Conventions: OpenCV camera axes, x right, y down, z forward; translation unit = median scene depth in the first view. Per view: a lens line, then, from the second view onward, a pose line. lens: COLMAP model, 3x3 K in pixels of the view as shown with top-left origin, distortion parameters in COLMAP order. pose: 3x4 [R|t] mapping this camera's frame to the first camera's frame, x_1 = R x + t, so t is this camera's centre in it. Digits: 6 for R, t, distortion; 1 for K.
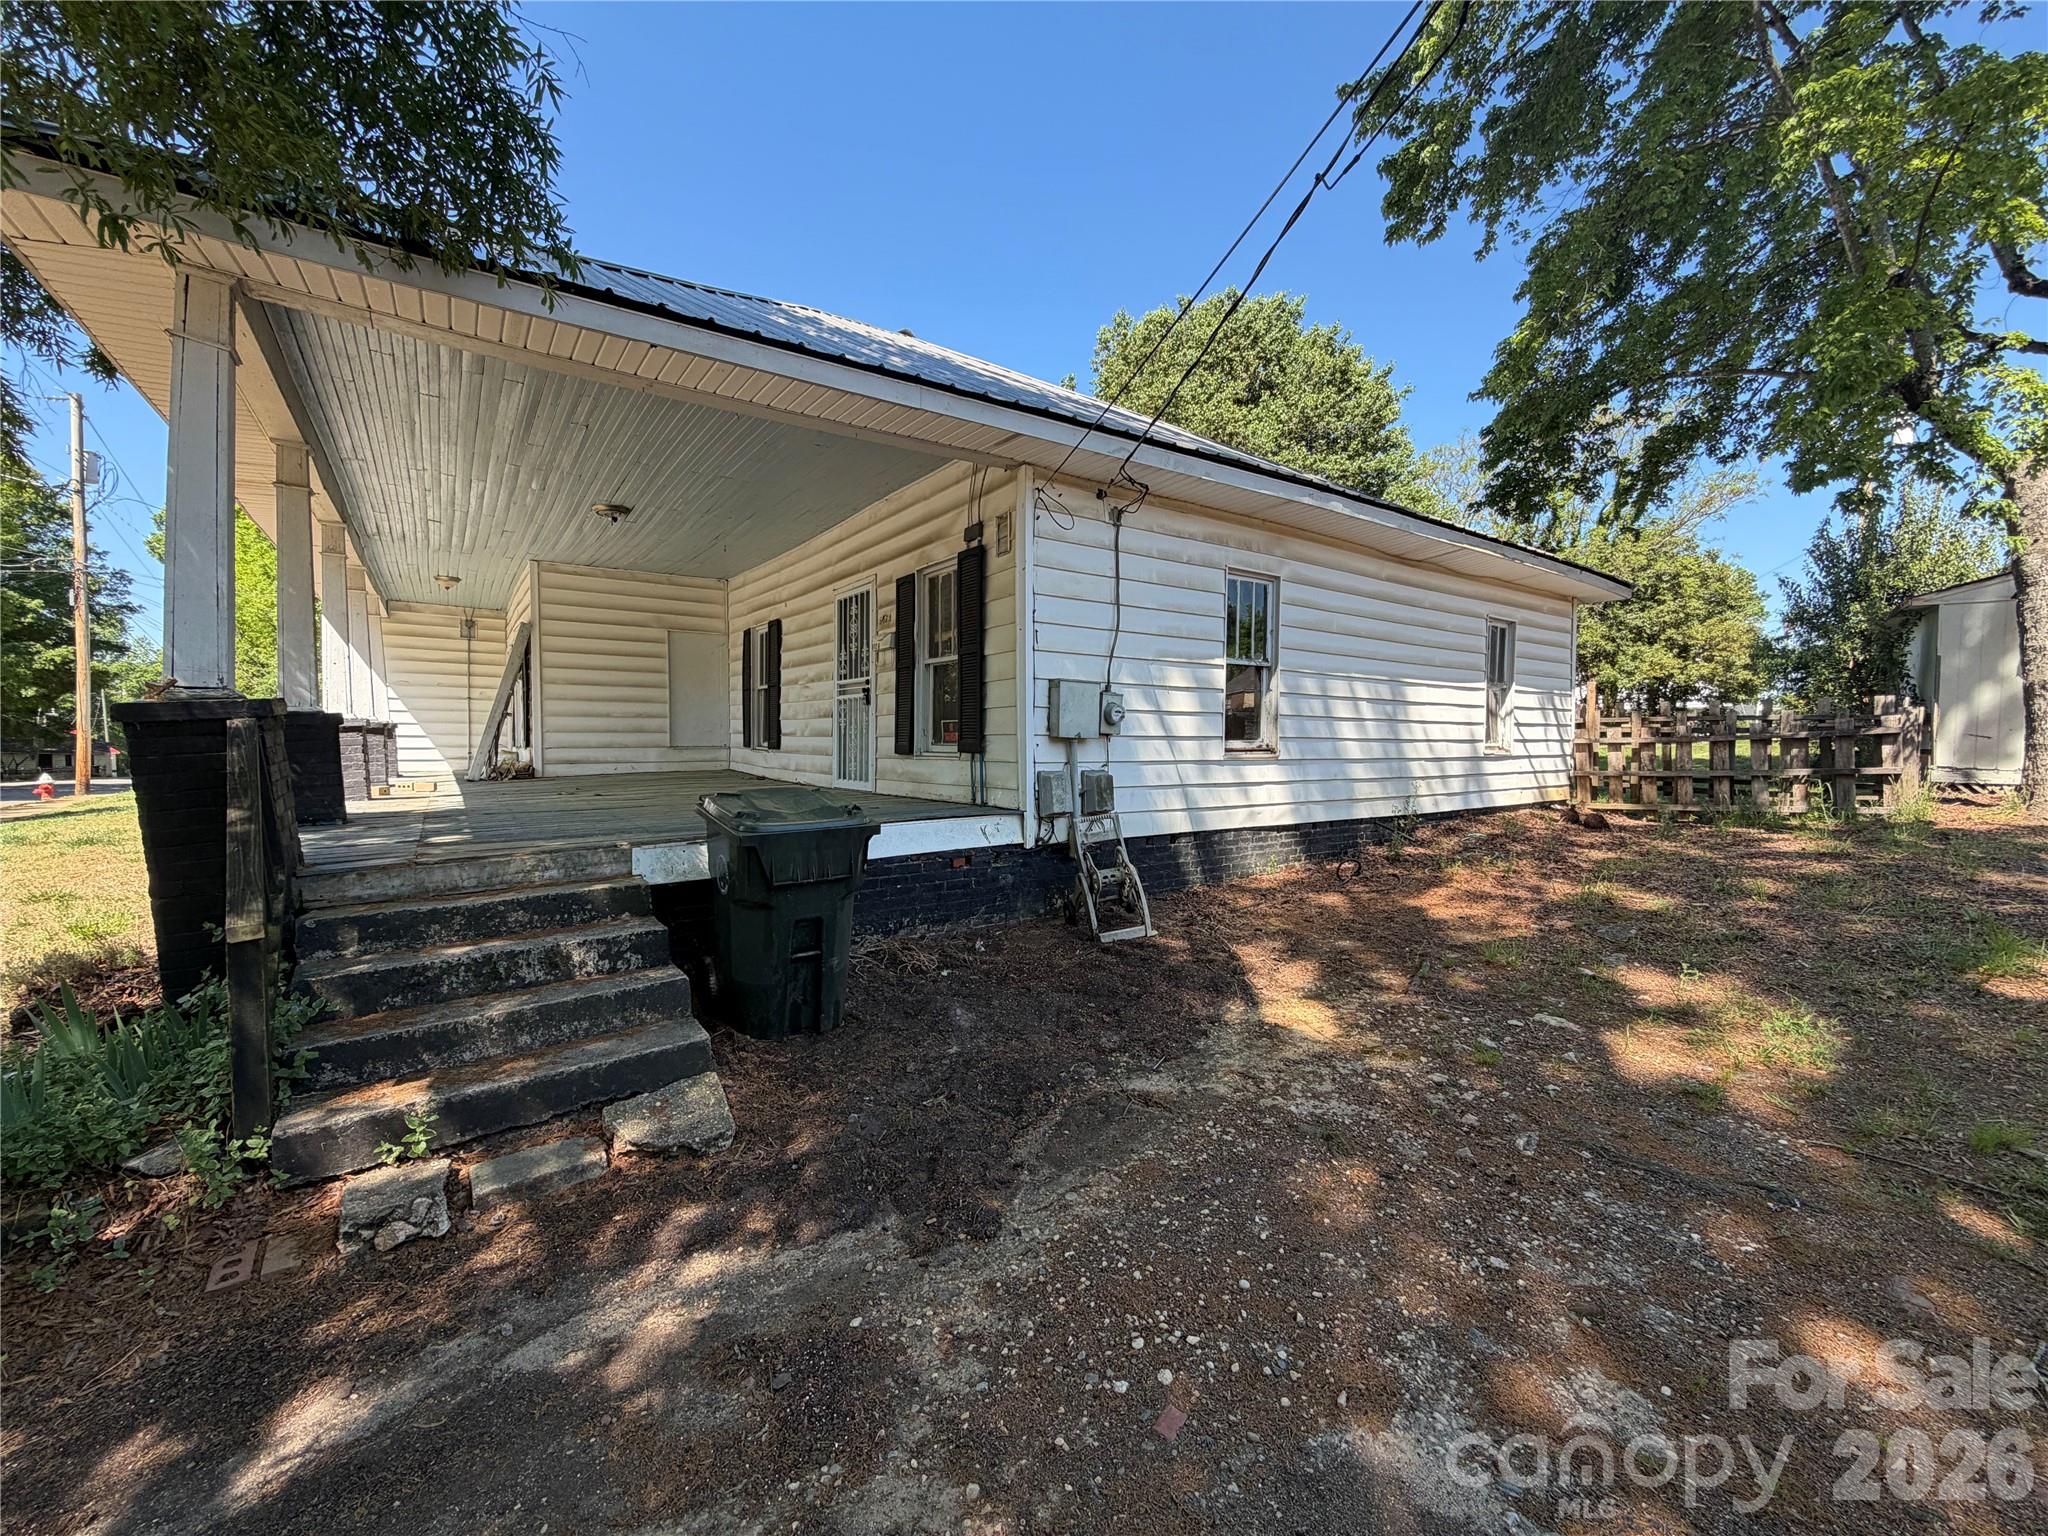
lens RADIAL K [[822.7, 0, 1024.0], [0, 822.7, 768.0], [0, 0, 1]] dist [0.001052, -0.000227]
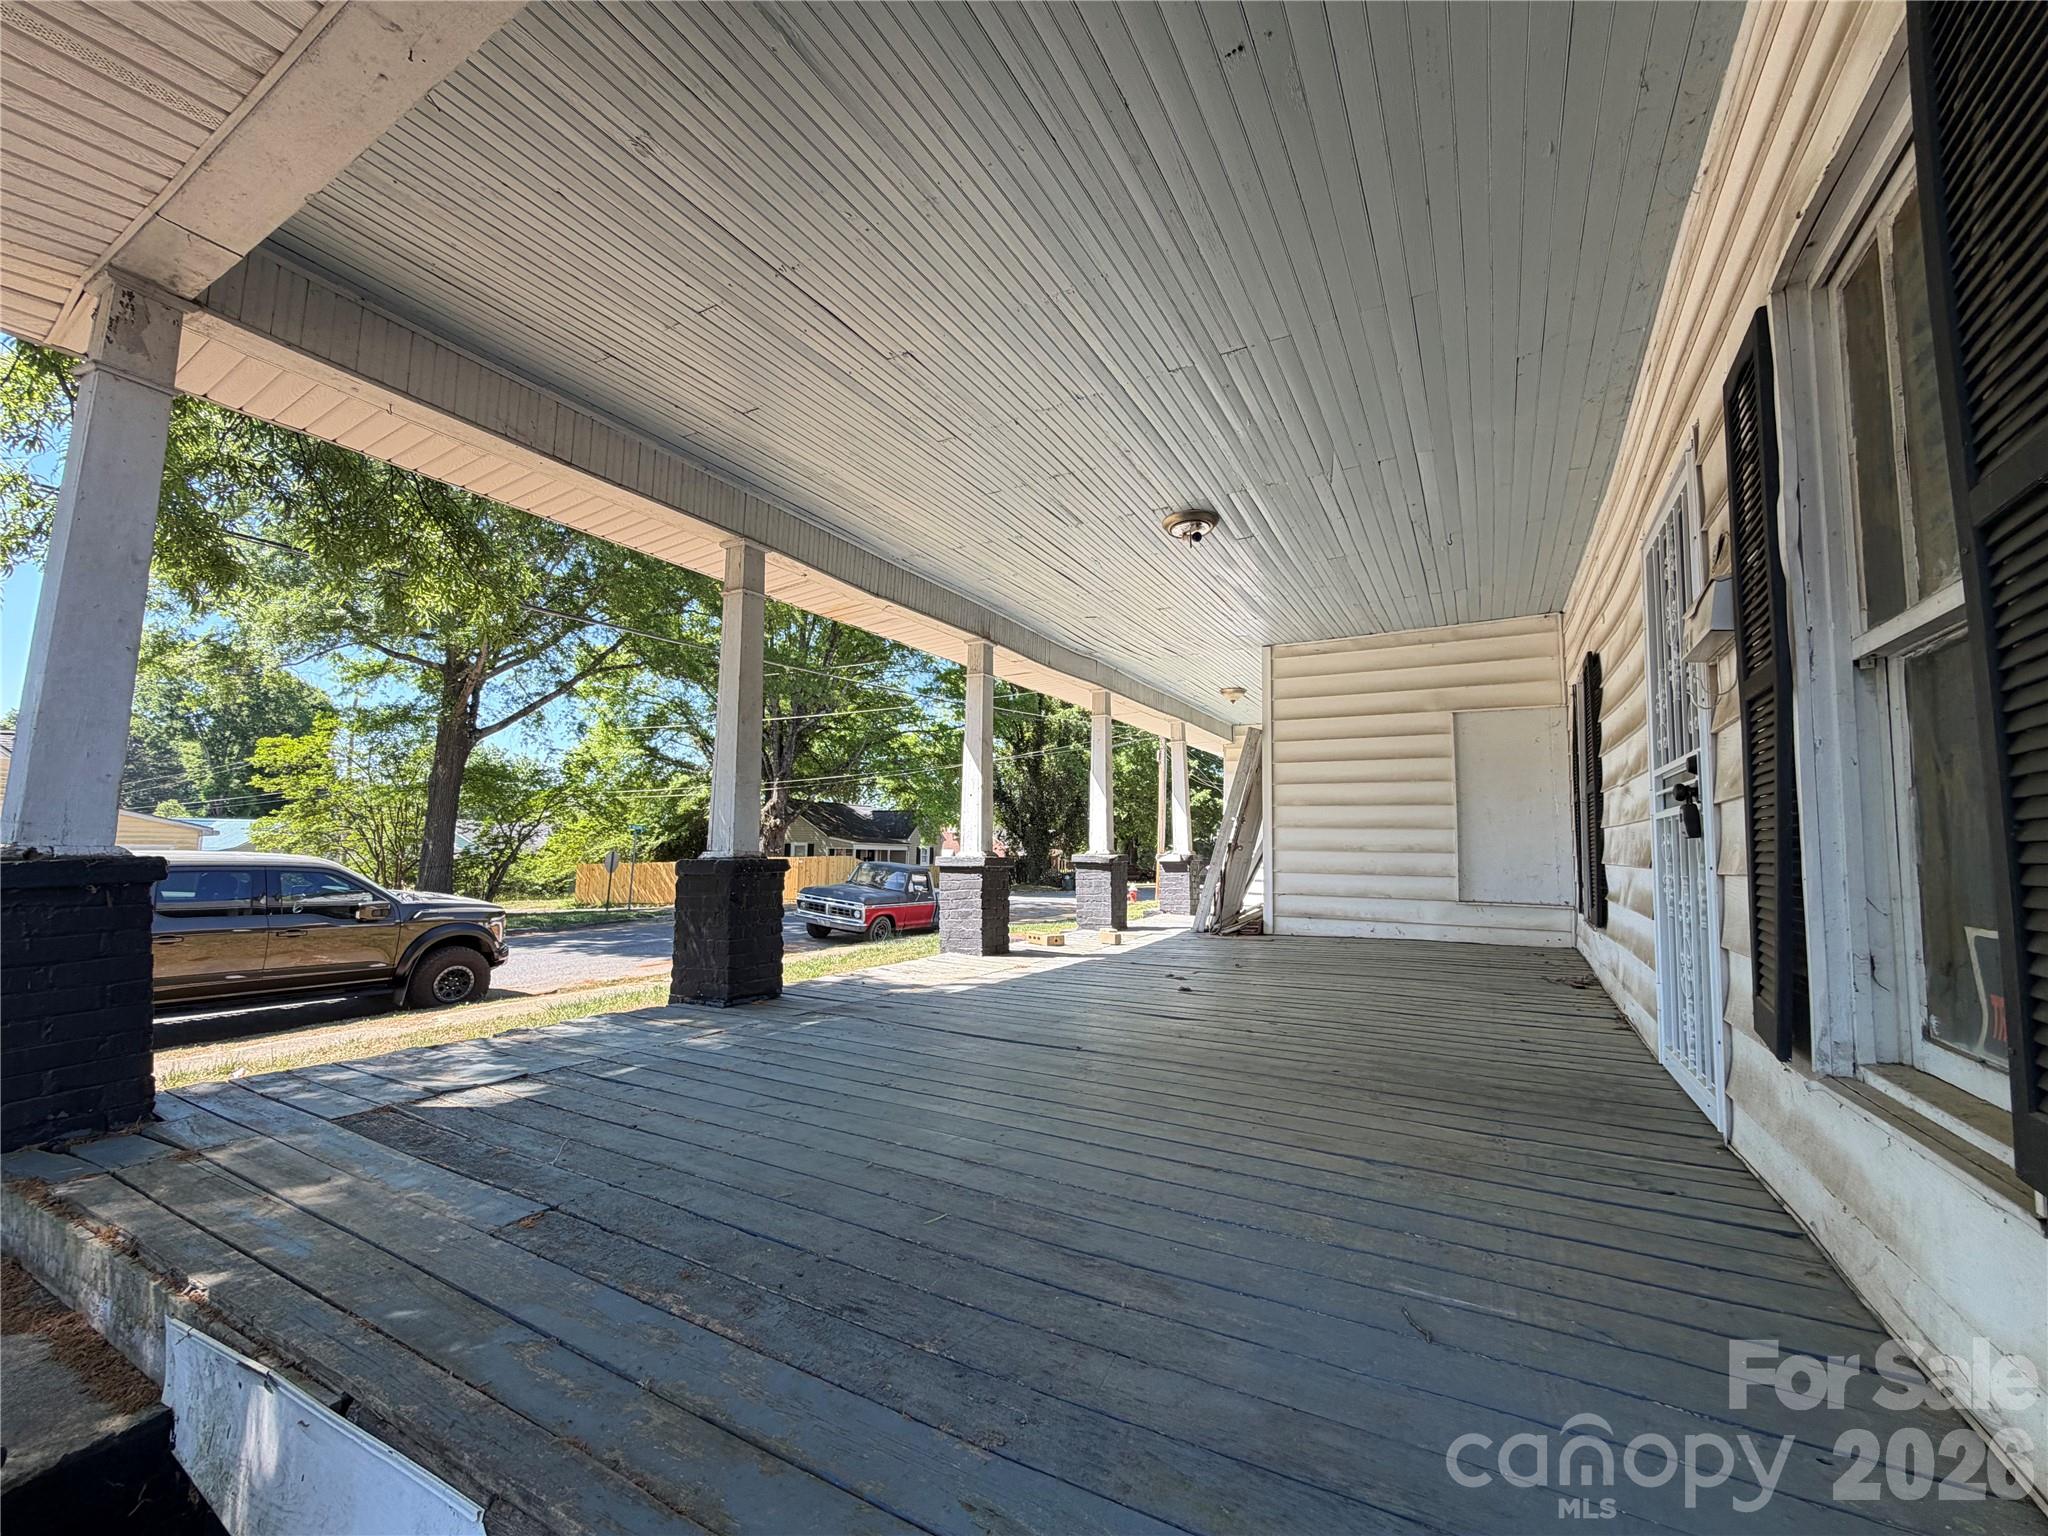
lens RADIAL K [[822.7, 0, 1024.0], [0, 822.7, 768.0], [0, 0, 1]] dist [0.001052, -0.000227]
pose [[0.425822, -0.080922, -0.901181, -0.011922], [-0.050295, 0.992336, -0.112872, -0.041506], [0.903408, 0.093389, 0.418489, 0.480812]]
